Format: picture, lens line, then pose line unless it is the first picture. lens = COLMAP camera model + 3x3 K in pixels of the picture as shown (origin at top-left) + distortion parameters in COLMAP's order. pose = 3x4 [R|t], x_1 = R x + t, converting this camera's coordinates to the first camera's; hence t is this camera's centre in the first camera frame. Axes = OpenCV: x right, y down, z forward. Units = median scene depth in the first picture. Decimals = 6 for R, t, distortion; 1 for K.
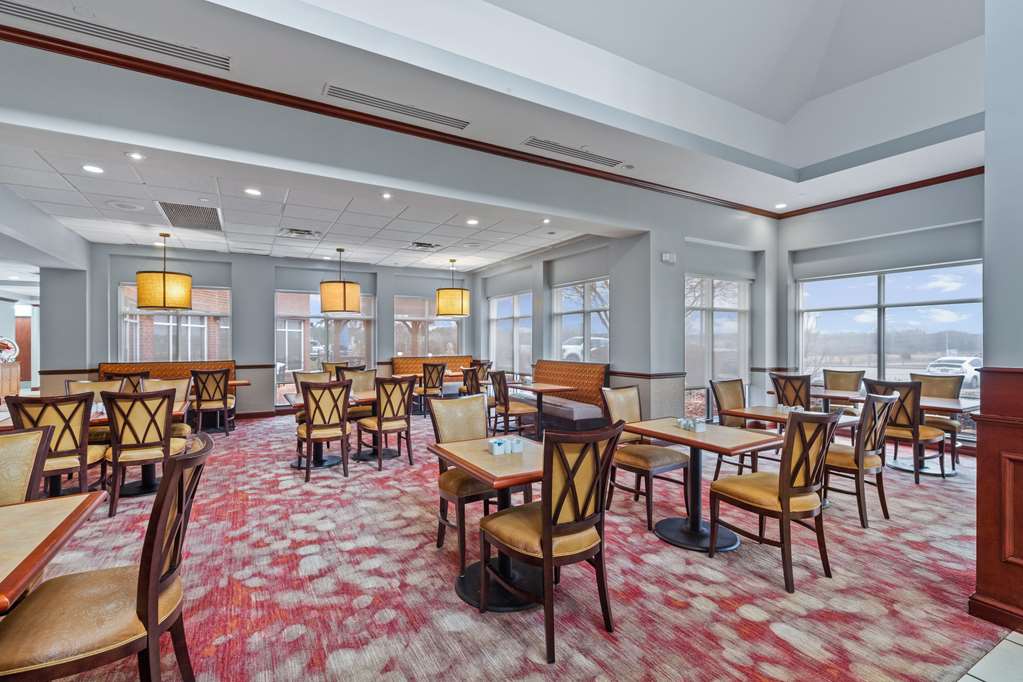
lens RADIAL K [[463.5, 0, 508.2], [0, 463.5, 338.0], [0, 0, 1]] dist [0.006013, 0.000033]
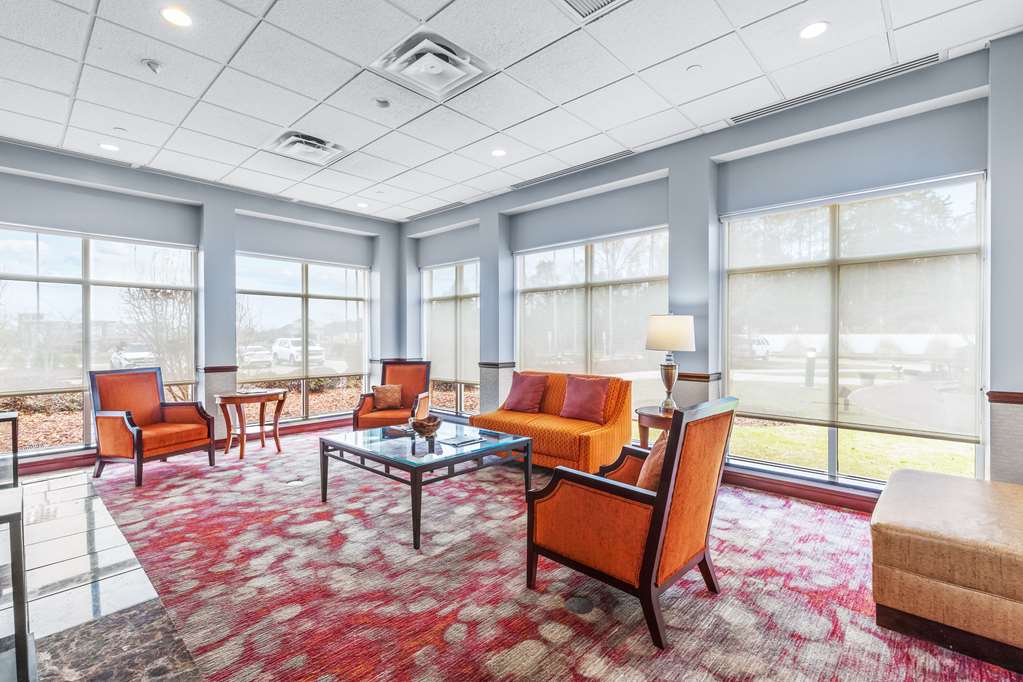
lens RADIAL K [[463.5, 0, 508.2], [0, 463.5, 338.0], [0, 0, 1]] dist [0.006013, 0.000033]
pose [[0.297119, -0.000205, -0.954840, 0.352332], [0.005766, 0.999982, 0.001580, 0.020038], [0.954823, -0.005975, 0.297115, 0.521345]]
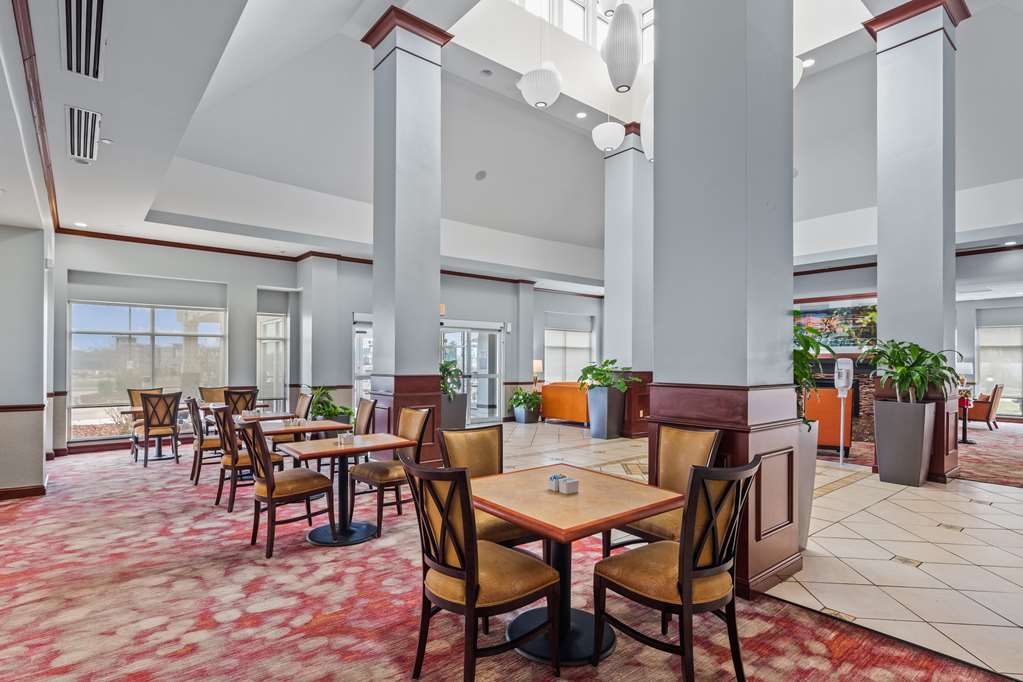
lens RADIAL K [[522.5, 0, 513.1], [0, 522.5, 360.0], [0, 0, 1]] dist [-0.000836, -0.000061]
pose [[-0.171387, 0.003740, 0.985197, -0.723241], [-0.010553, 0.999928, -0.005631, -0.003854], [-0.985147, -0.011362, -0.171335, 0.327460]]
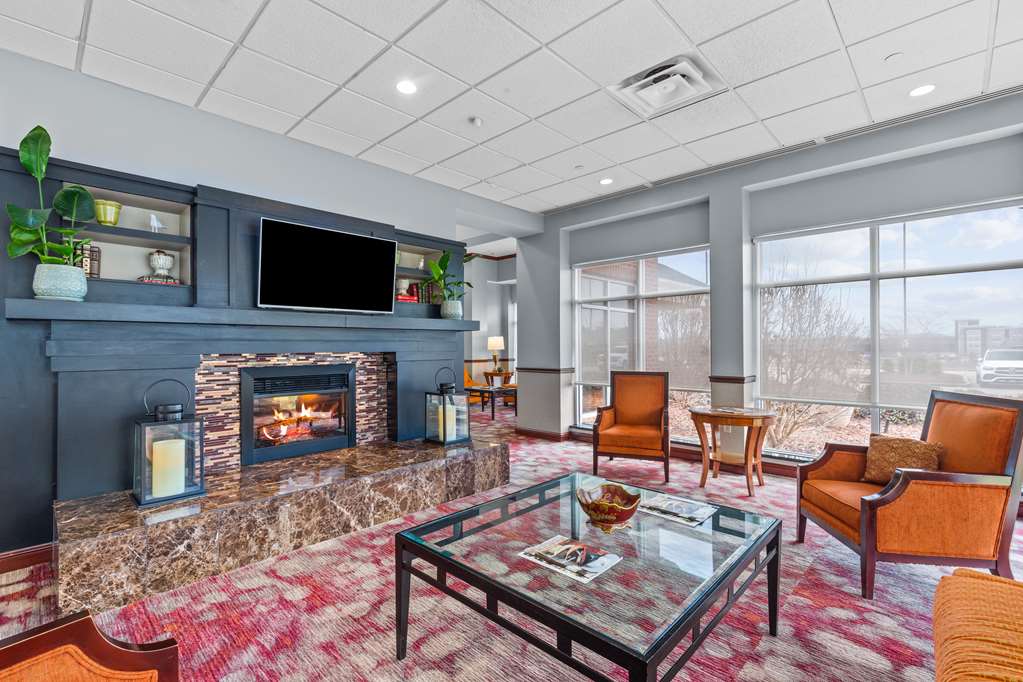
lens RADIAL K [[463.5, 0, 508.2], [0, 463.5, 338.0], [0, 0, 1]] dist [0.006013, 0.000033]
pose [[-0.959857, -0.000537, -0.280490, -0.091929], [0.005346, 0.999781, -0.020209, 0.023588], [0.280440, -0.020897, -0.959644, 0.887478]]
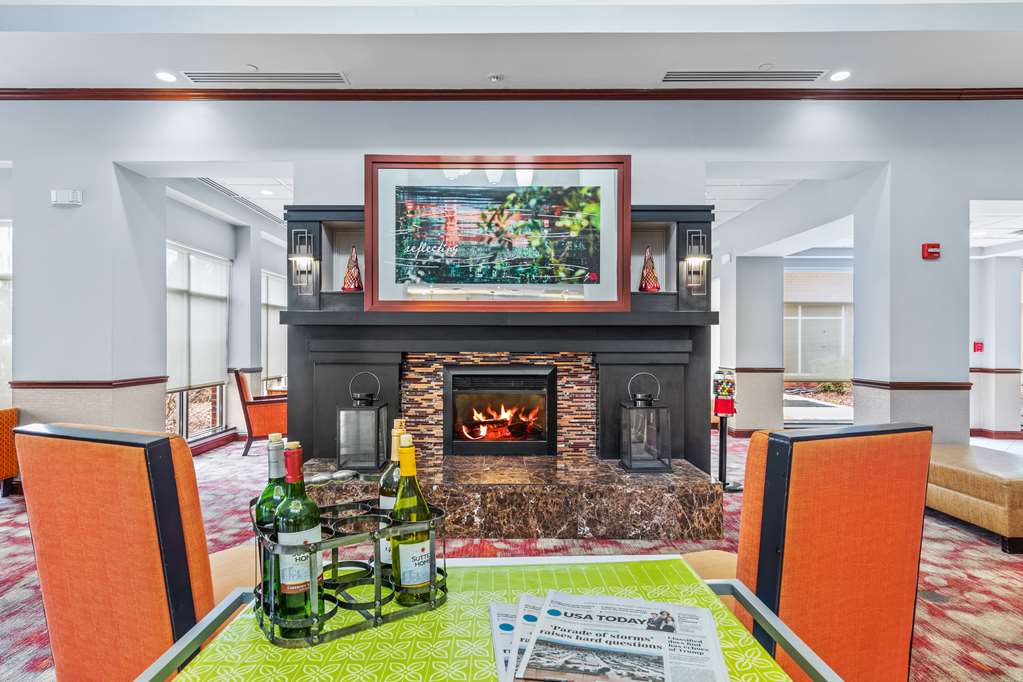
lens RADIAL K [[581.3, 0, 498.4], [0, 581.3, 341.0], [0, 0, 1]] dist [0.006267, 0.000524]
pose [[-0.862051, -0.000386, 0.506821, 0.430800], [-0.005558, 0.999947, -0.008692, 0.013070], [-0.506791, -0.010309, -0.862007, -0.354926]]
